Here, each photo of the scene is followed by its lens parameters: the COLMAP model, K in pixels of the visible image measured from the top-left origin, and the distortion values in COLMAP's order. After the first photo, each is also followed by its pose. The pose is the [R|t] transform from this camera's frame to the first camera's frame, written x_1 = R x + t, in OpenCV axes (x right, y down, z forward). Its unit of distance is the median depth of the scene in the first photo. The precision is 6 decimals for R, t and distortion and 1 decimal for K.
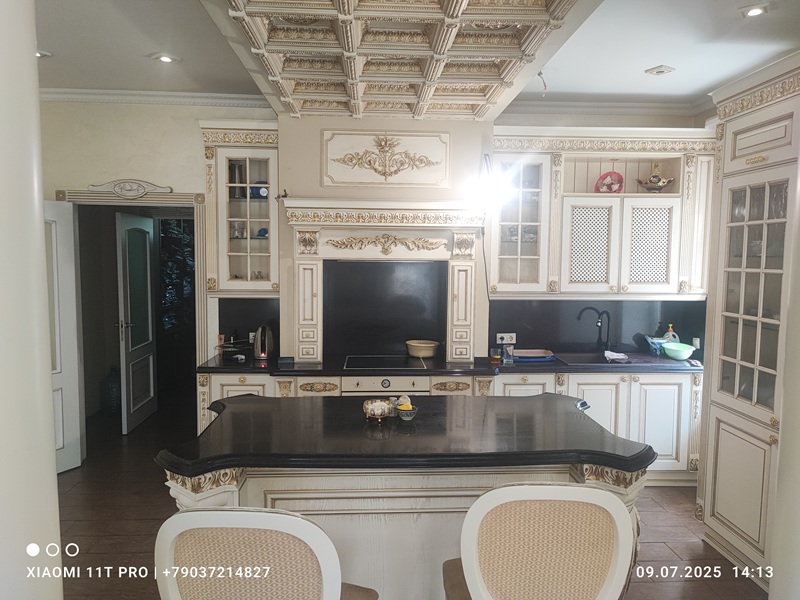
lens RADIAL K [[575.1, 0, 402.9], [0, 575.1, 301.1], [0, 0, 1]] dist [0.028514, -0.022569]
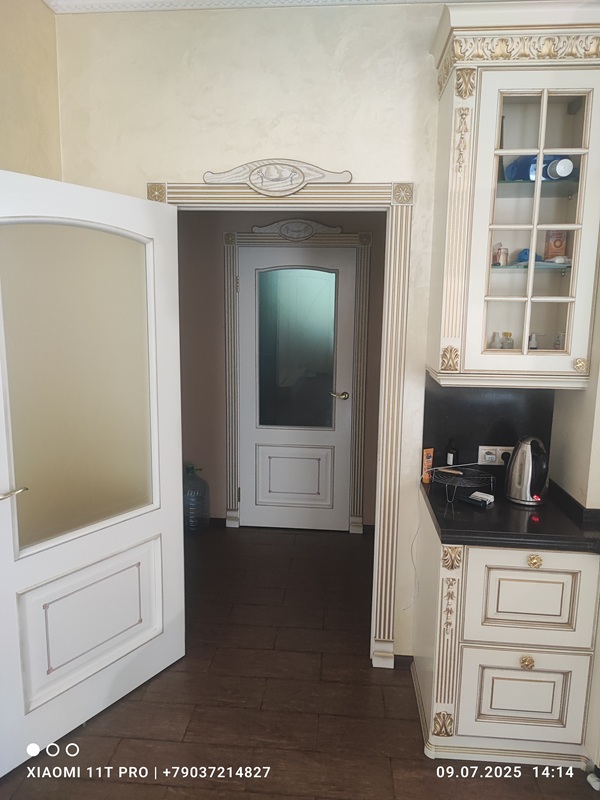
lens RADIAL K [[575.1, 0, 298.1], [0, 575.1, 398.6], [0, 0, 1]] dist [0.028514, -0.022569]
pose [[0.990117, 0.021332, -0.138615, -0.389140], [-0.010261, 0.996734, 0.080100, -0.034213], [0.139871, -0.077886, 0.987102, 0.477867]]
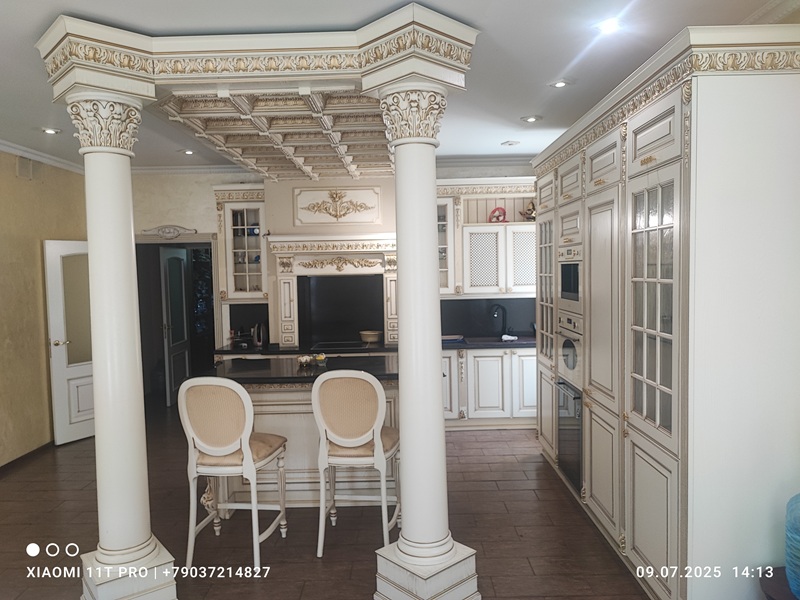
lens RADIAL K [[575.1, 0, 398.4], [0, 575.1, 302.0], [0, 0, 1]] dist [0.028514, -0.022569]
pose [[0.997278, -0.028103, -0.068168, 0.213363], [0.026761, 0.999431, -0.020520, 0.030773], [0.068705, 0.018640, 0.997463, -0.435701]]
